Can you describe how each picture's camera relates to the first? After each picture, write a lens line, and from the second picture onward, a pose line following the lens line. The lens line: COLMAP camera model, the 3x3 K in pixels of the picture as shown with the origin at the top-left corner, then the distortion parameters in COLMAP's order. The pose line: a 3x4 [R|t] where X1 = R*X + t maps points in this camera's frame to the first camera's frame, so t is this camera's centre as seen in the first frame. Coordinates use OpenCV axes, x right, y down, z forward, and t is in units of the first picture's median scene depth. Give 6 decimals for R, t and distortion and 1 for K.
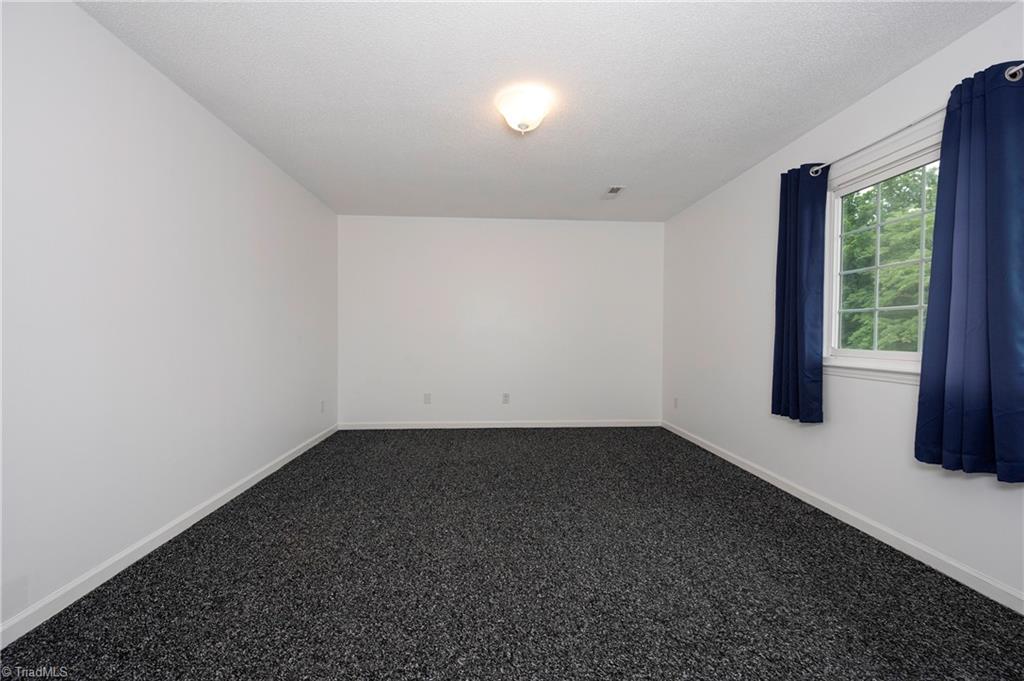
lens RADIAL K [[401.9, 0, 509.8], [0, 401.9, 338.9], [0, 0, 1]] dist [0.003452, 0.000252]
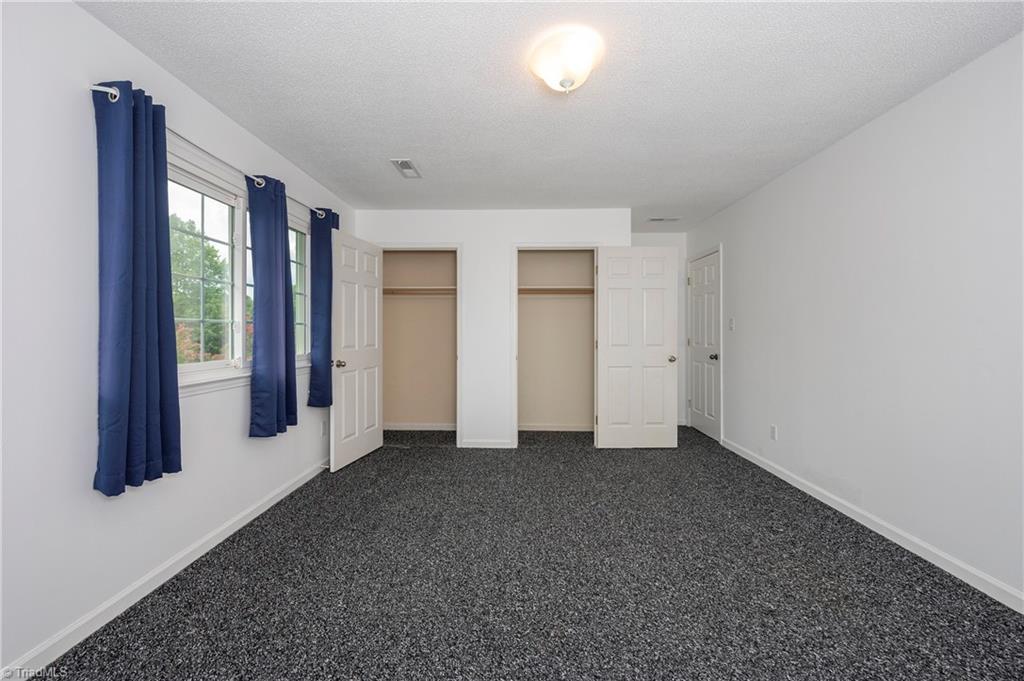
lens RADIAL K [[401.9, 0, 515.7], [0, 401.9, 332.0], [0, 0, 1]] dist [0.003452, 0.000252]
pose [[-0.997448, -0.003783, 0.071291, 0.083306], [-0.002858, 0.999910, 0.013074, -0.061033], [-0.071334, 0.012836, -0.997370, 1.949405]]
